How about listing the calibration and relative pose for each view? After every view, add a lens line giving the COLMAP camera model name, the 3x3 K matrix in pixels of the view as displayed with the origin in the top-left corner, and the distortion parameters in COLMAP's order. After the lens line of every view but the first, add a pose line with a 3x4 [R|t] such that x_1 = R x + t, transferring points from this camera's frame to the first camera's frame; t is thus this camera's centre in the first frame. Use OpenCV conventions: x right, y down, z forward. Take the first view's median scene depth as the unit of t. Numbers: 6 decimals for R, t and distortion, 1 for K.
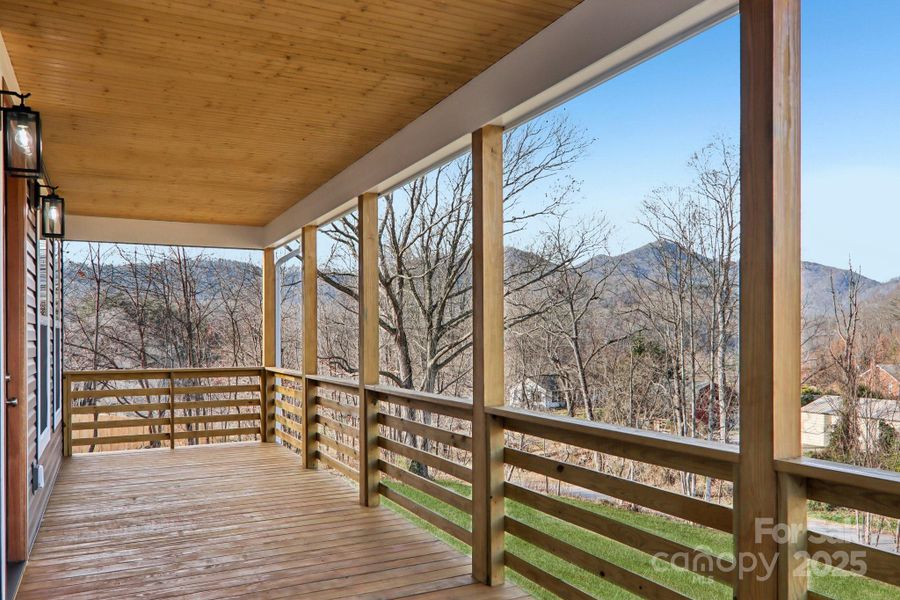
lens RADIAL K [[691.8, 0, 448.9], [0, 691.8, 324.9], [0, 0, 1]] dist [-0.003938, -0.002439]
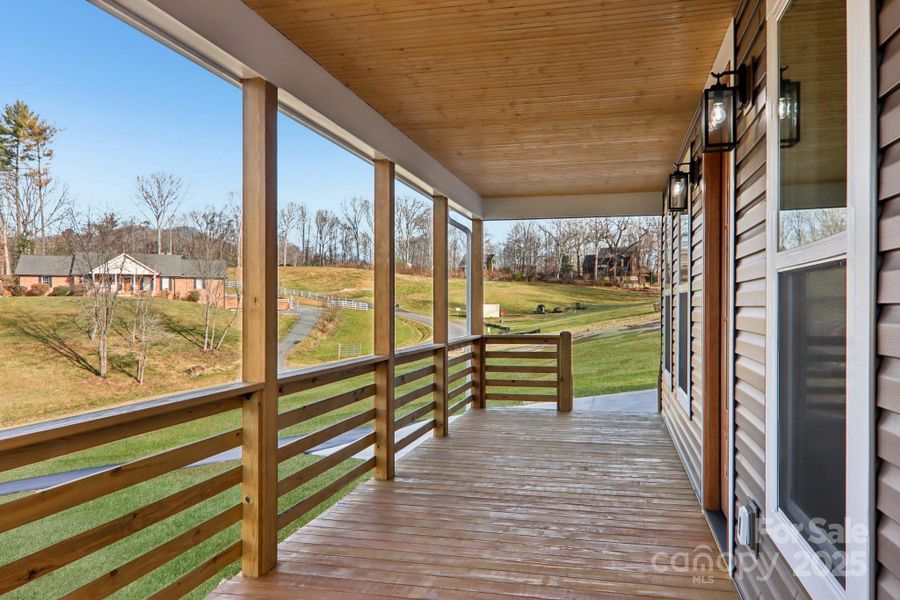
lens RADIAL K [[691.8, 0, 448.9], [0, 691.8, 324.9], [0, 0, 1]] dist [-0.003938, -0.002439]
pose [[-0.766280, -0.003062, 0.642499, -0.895101], [0.004344, 0.999941, 0.009947, 0.036817], [-0.642492, 0.010413, -0.766222, 1.871594]]
